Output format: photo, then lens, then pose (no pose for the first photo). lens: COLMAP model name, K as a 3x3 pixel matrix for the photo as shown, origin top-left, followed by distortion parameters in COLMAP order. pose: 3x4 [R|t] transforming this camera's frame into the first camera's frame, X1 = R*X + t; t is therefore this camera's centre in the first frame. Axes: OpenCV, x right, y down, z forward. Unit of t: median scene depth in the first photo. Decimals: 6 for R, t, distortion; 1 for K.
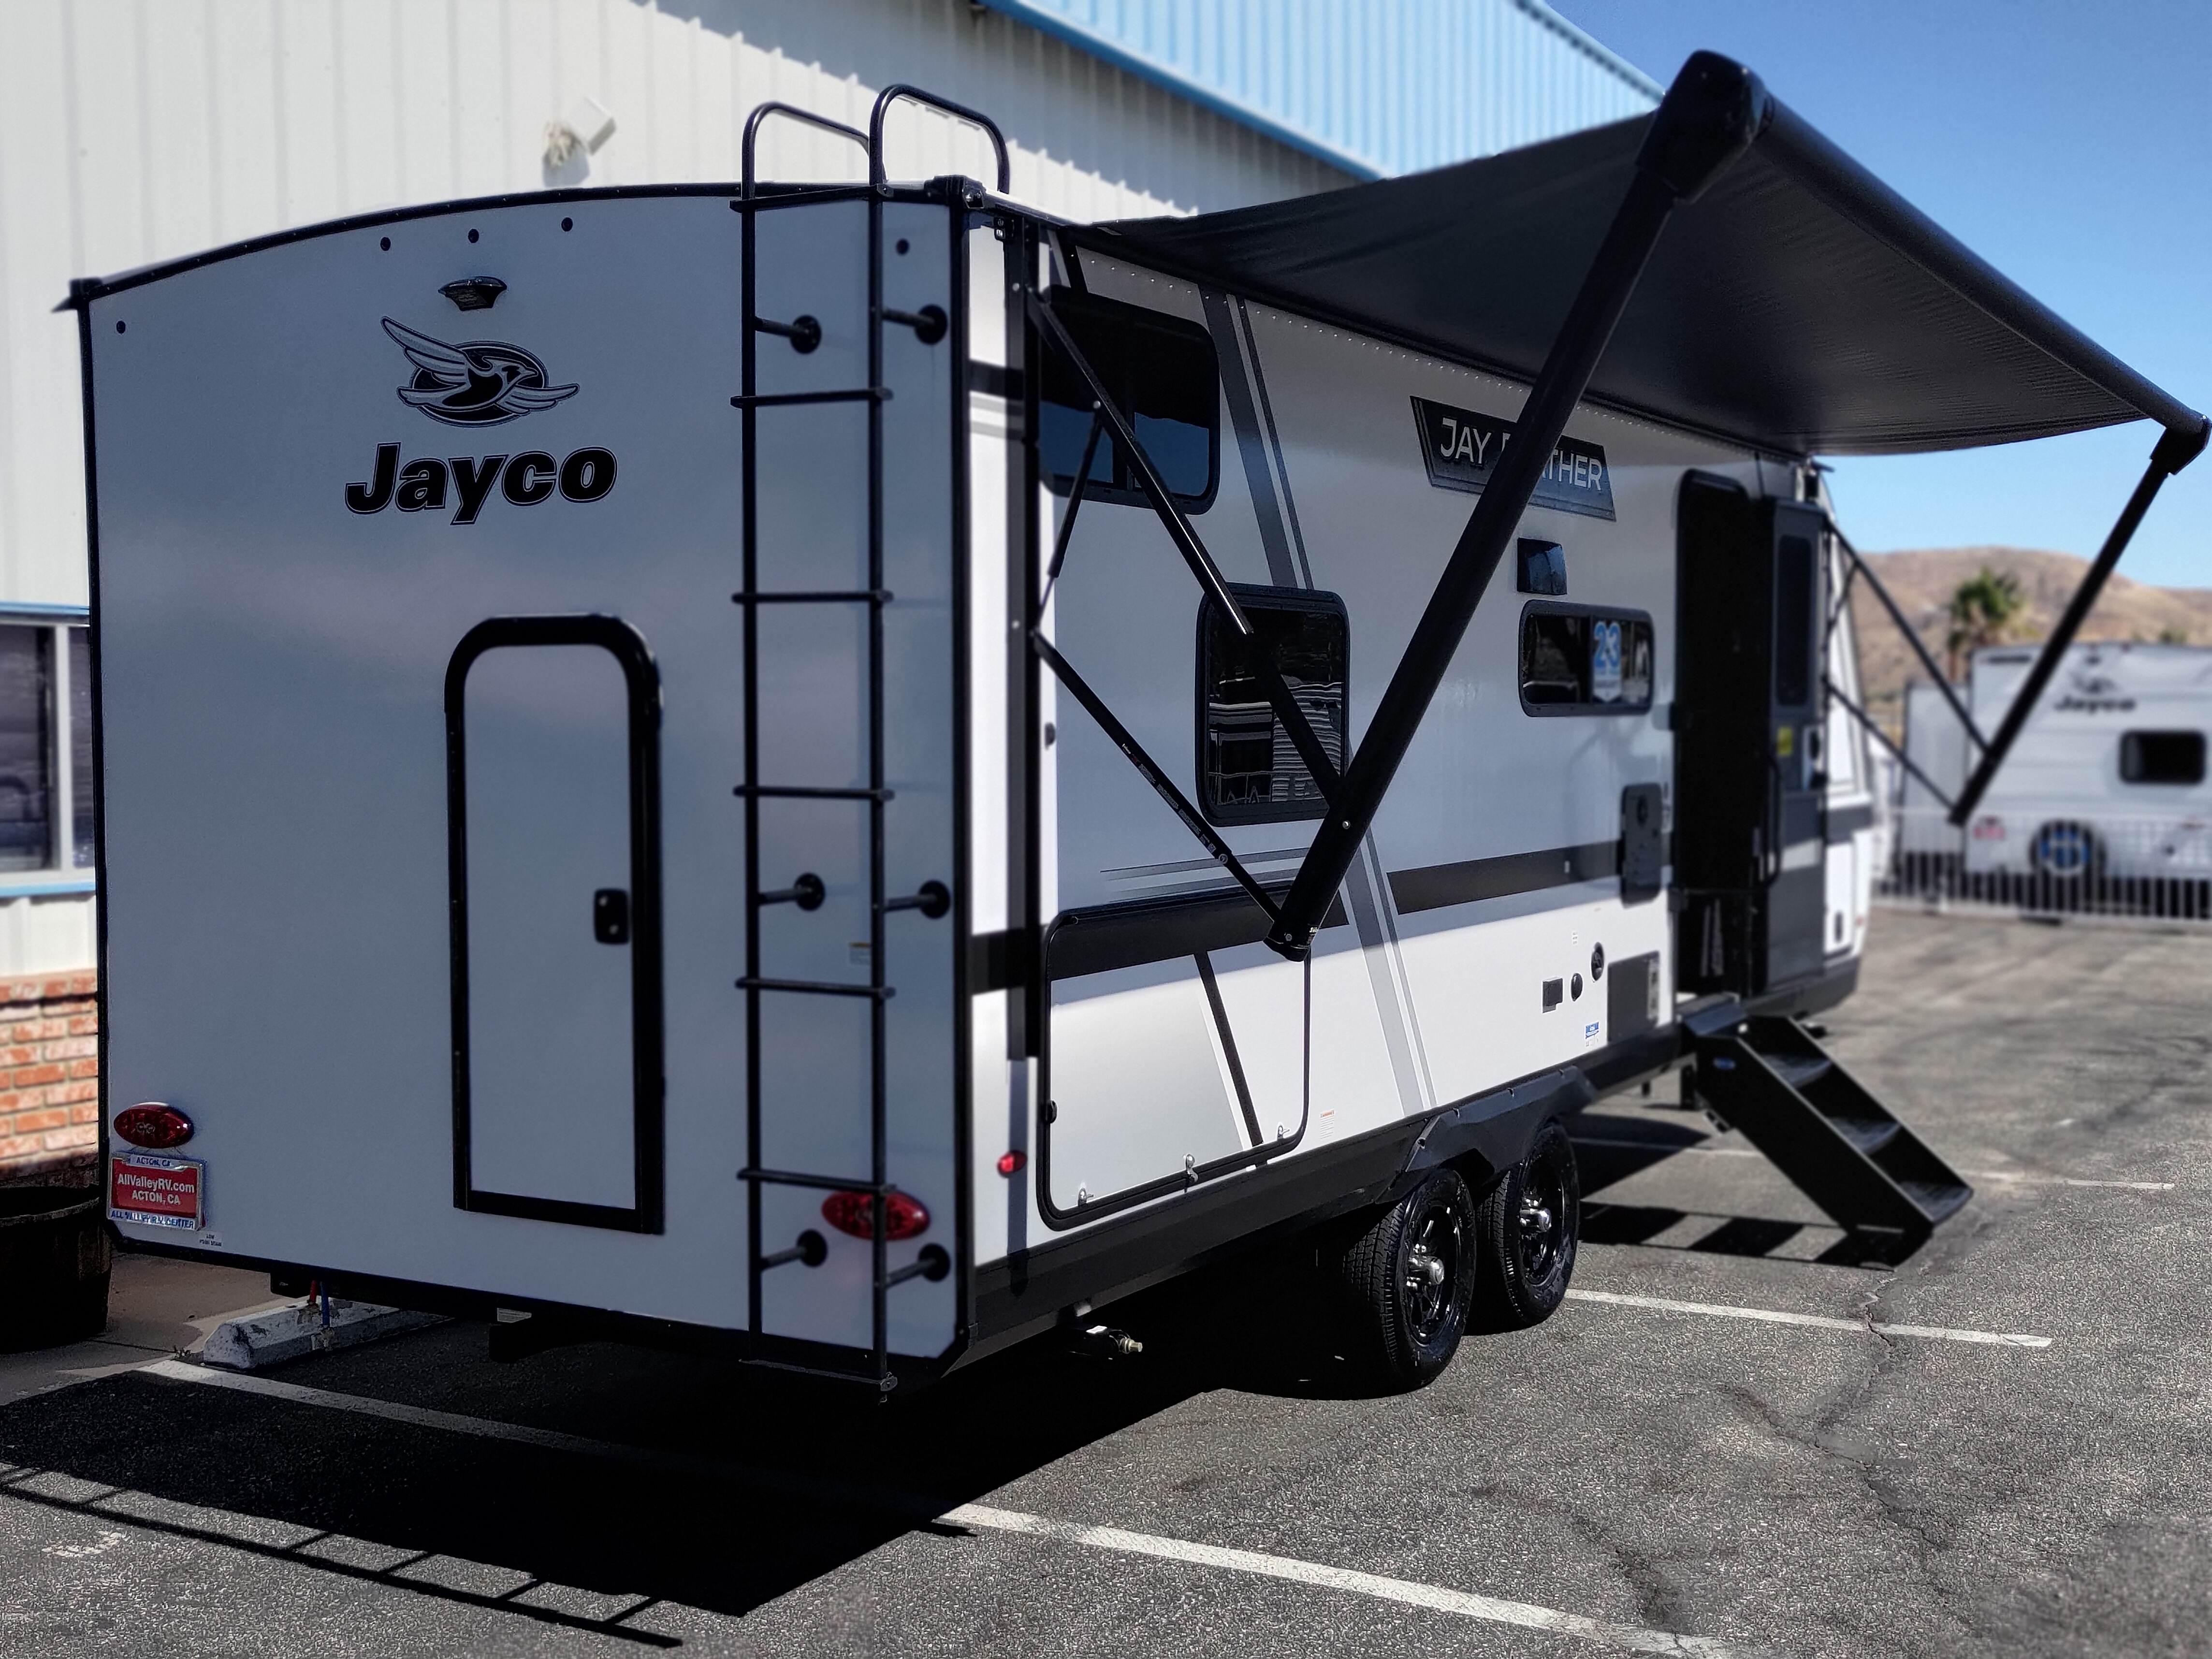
lens RADIAL K [[2564.6, 0, 1107.5], [0, 2564.6, 838.2], [0, 0, 1]] dist [0.032605, 0.014481]
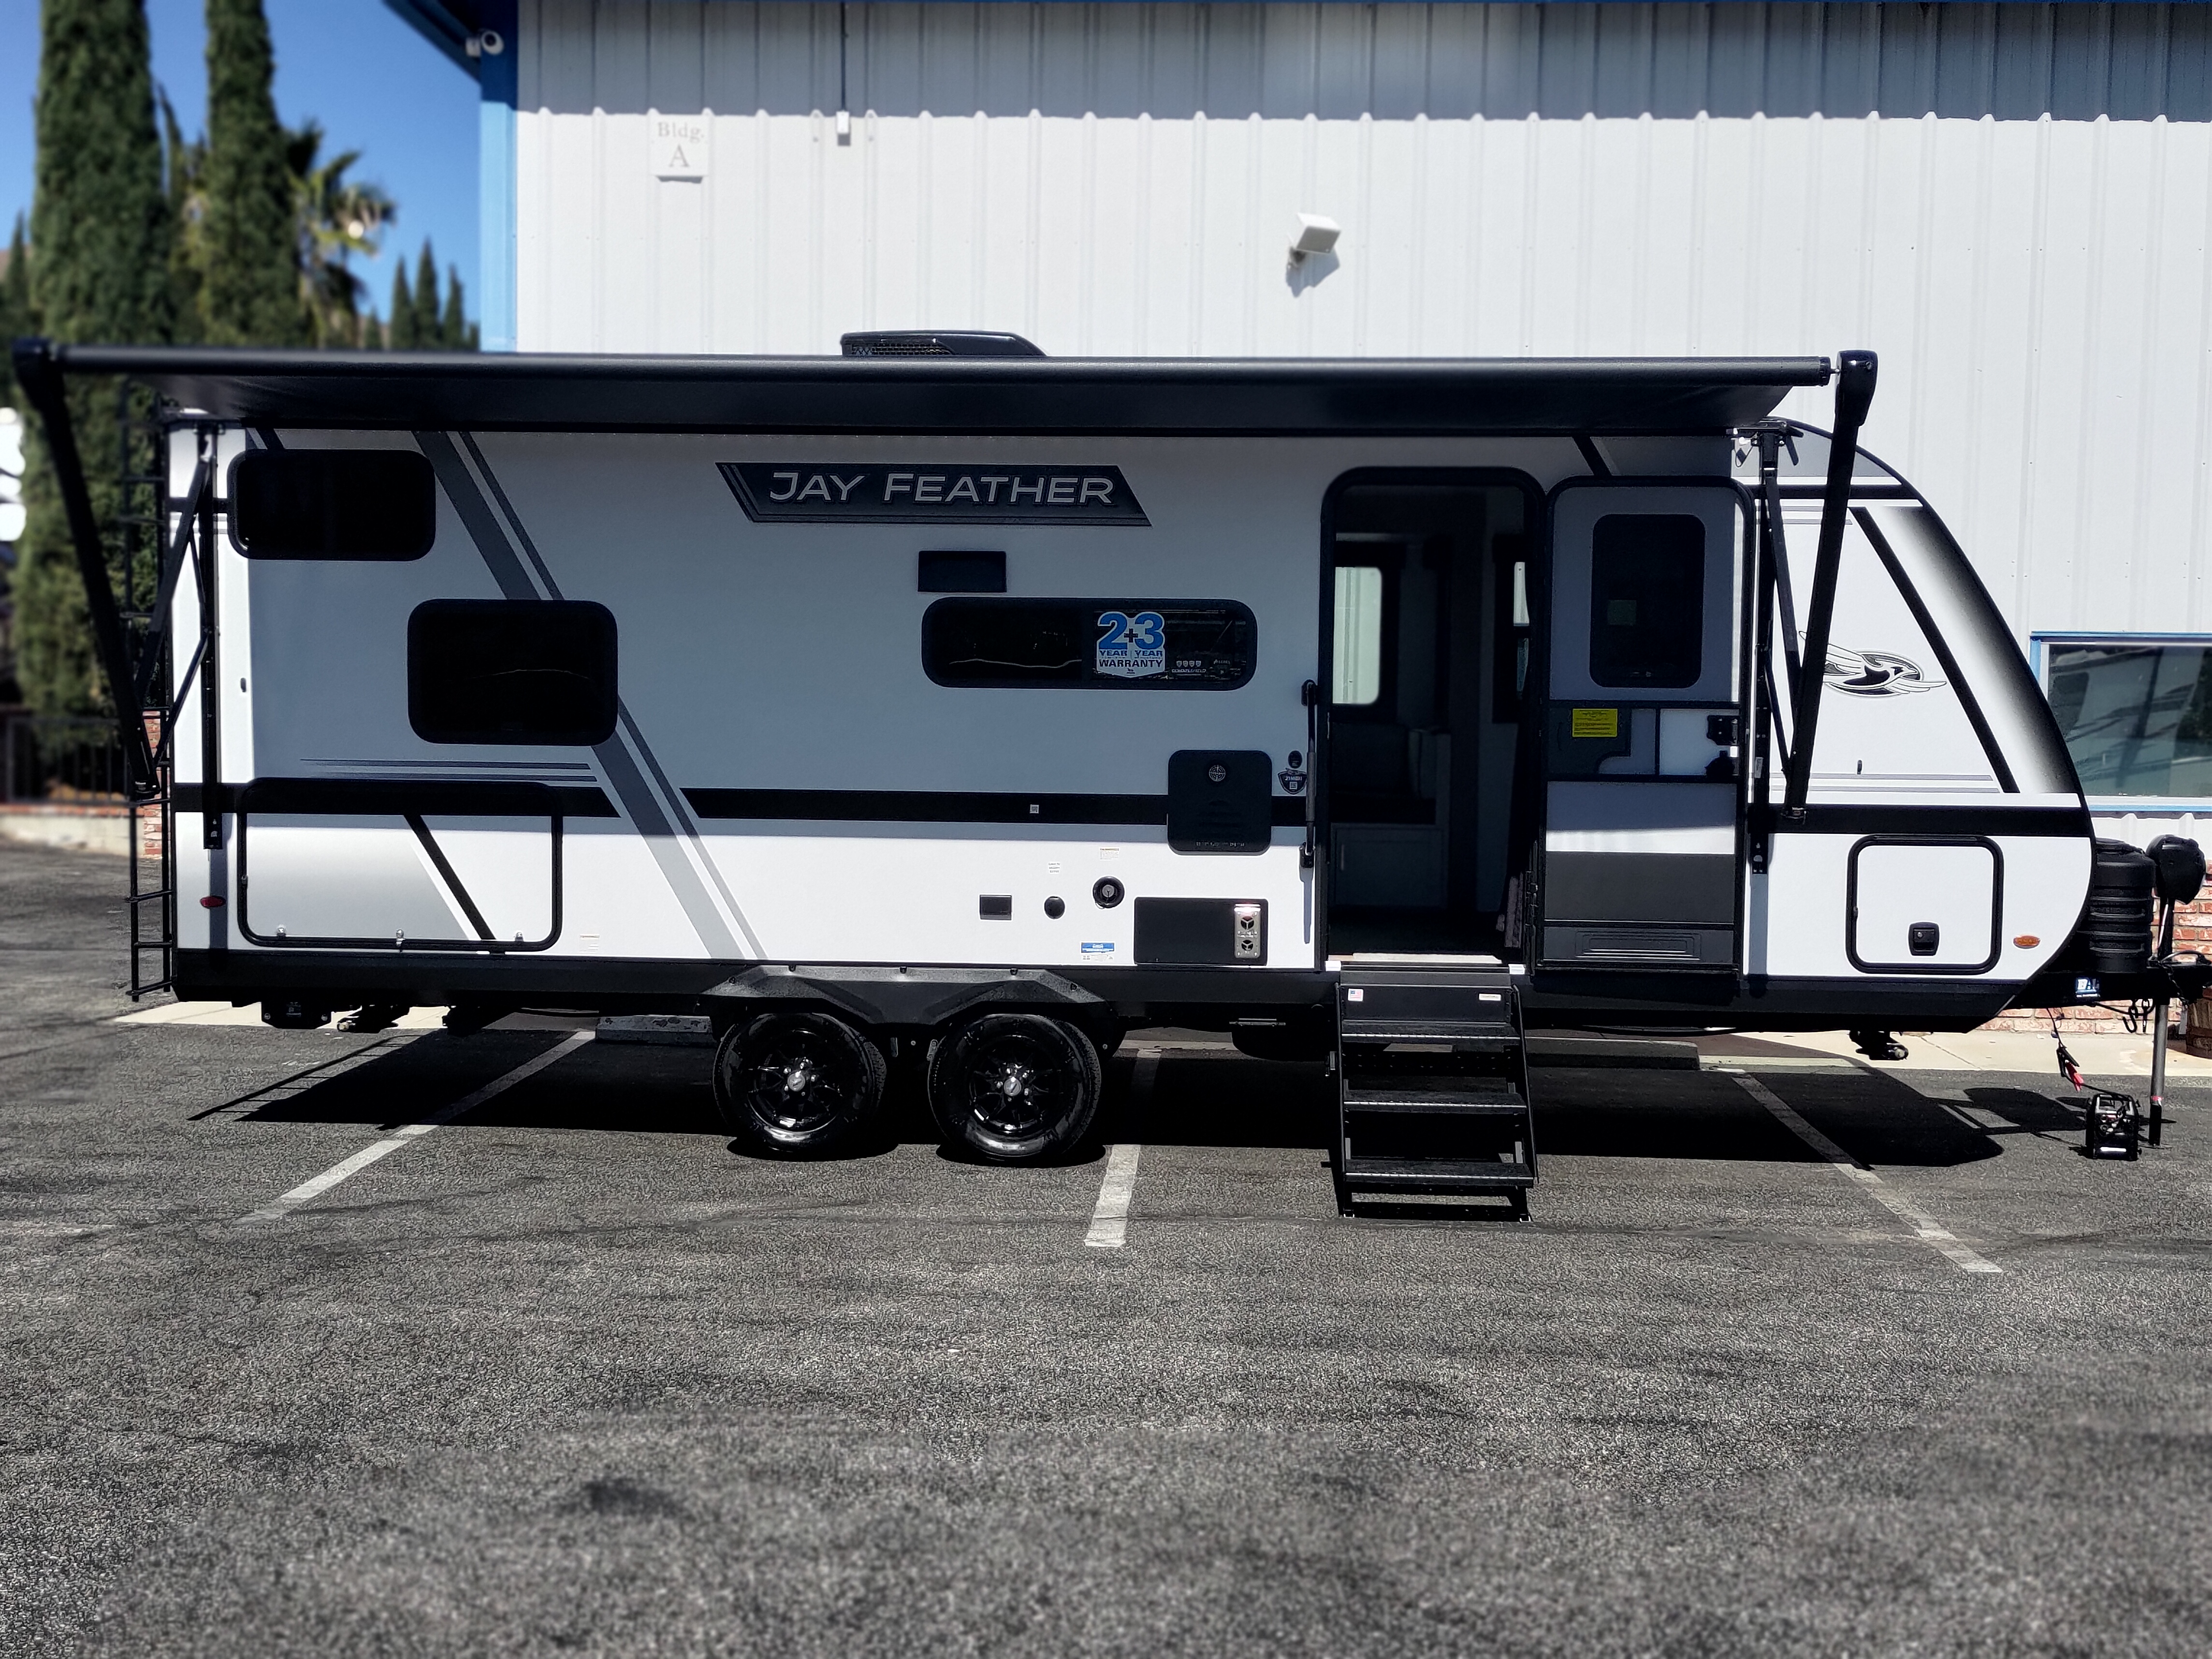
lens RADIAL K [[2564.6, 0, 1107.5], [0, 2564.6, 838.2], [0, 0, 1]] dist [0.032605, 0.014481]
pose [[0.442111, 0.060521, -0.894916, 1.703591], [-0.058034, 0.997561, 0.038793, -0.032338], [0.895081, 0.034785, 0.444545, 0.620603]]
